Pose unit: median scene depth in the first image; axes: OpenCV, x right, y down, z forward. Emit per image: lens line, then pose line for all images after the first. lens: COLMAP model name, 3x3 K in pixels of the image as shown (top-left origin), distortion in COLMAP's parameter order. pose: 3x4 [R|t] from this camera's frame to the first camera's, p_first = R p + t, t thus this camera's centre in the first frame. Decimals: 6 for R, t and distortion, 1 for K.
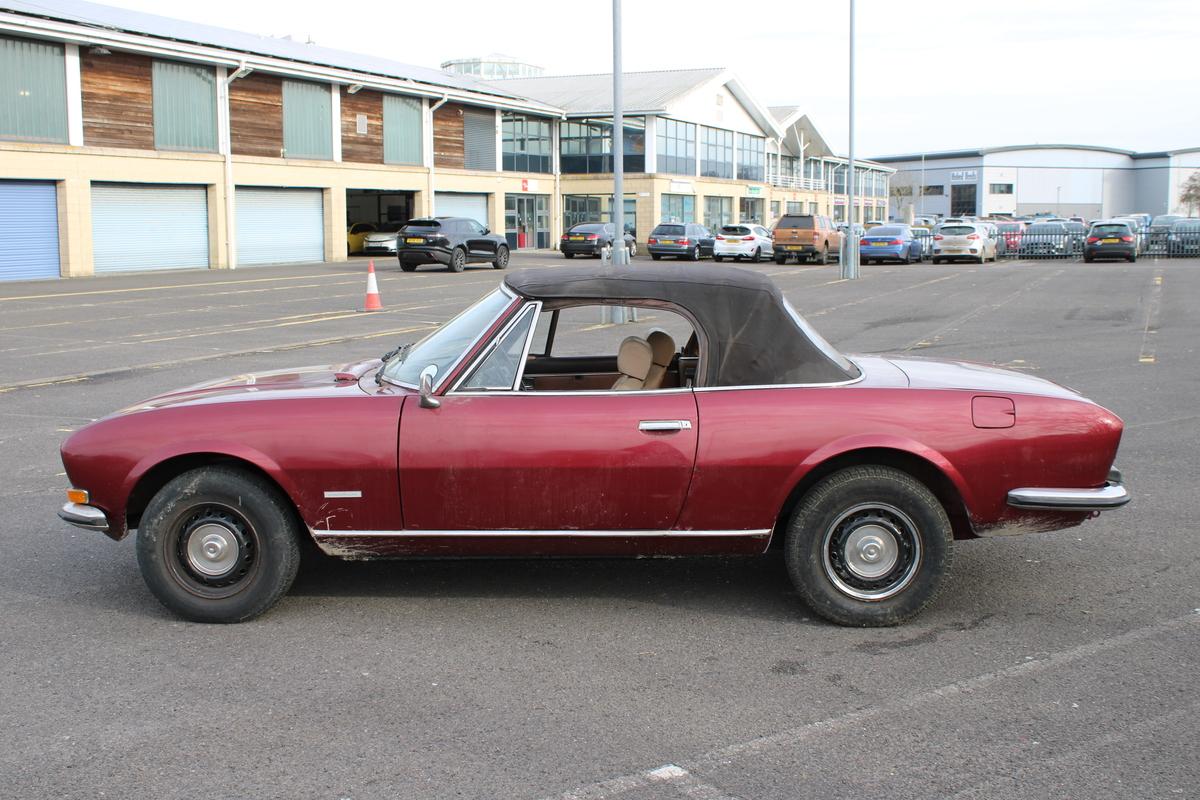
lens RADIAL K [[1397.3, 0, 600.0], [0, 1397.3, 400.0], [0, 0, 1]] dist [-0.059573, -0.014001]
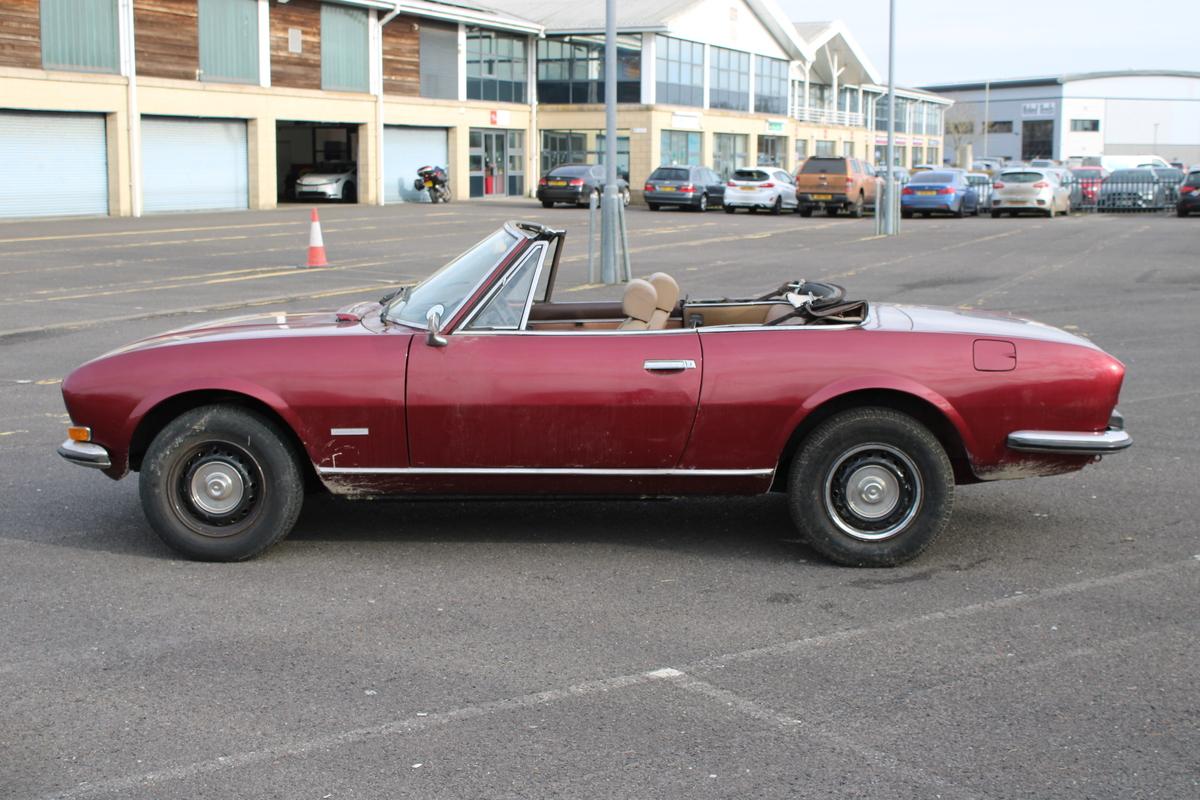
lens RADIAL K [[1761.2, 0, 600.0], [0, 1761.2, 400.0], [0, 0, 1]] dist [-0.011081, 0.009659]
pose [[0.999911, 0.007305, 0.011148, -0.002676], [-0.007378, 0.999952, 0.006502, 0.005295], [-0.011100, -0.006583, 0.999917, -0.041492]]
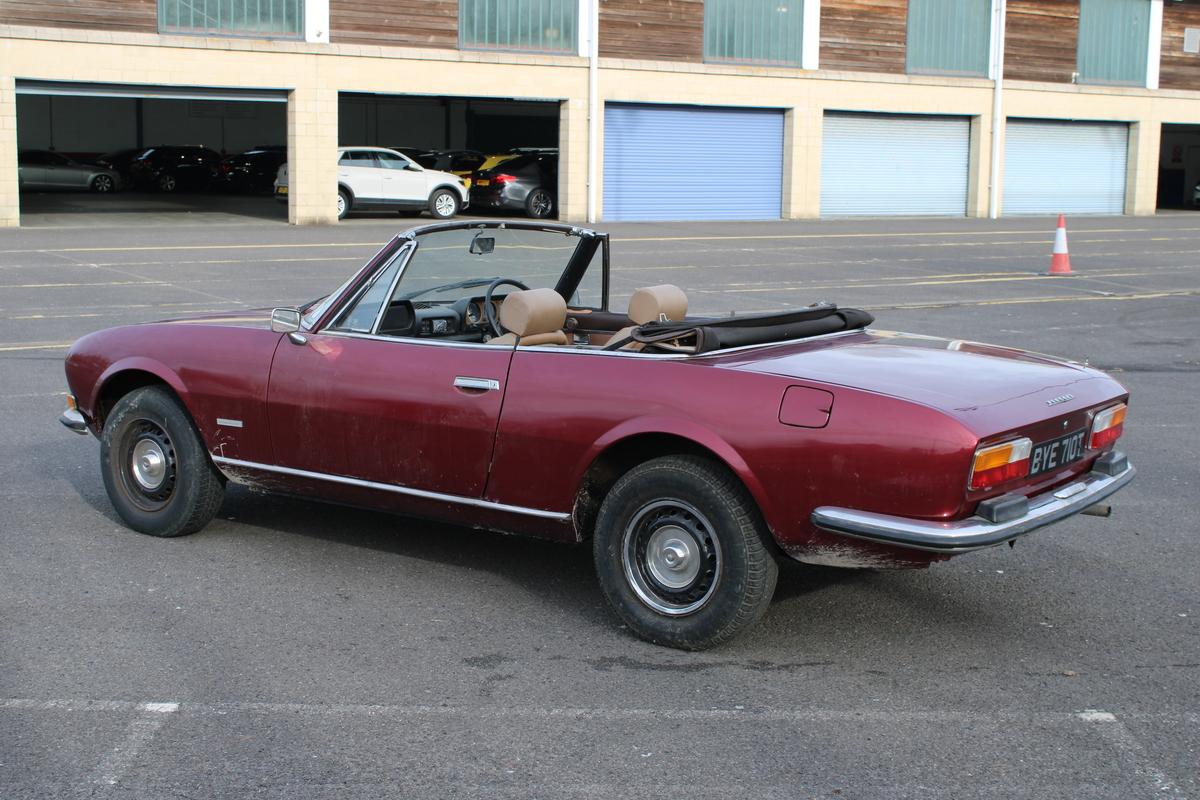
lens RADIAL K [[1709.2, 0, 546.5], [0, 1709.2, 400.8], [0, 0, 1]] dist [-0.035469, 0.033864]
pose [[0.819594, 0.098442, -0.564424, 0.105939], [-0.091643, 0.994970, 0.040460, -0.002956], [0.565568, 0.018564, 0.824493, 0.015954]]
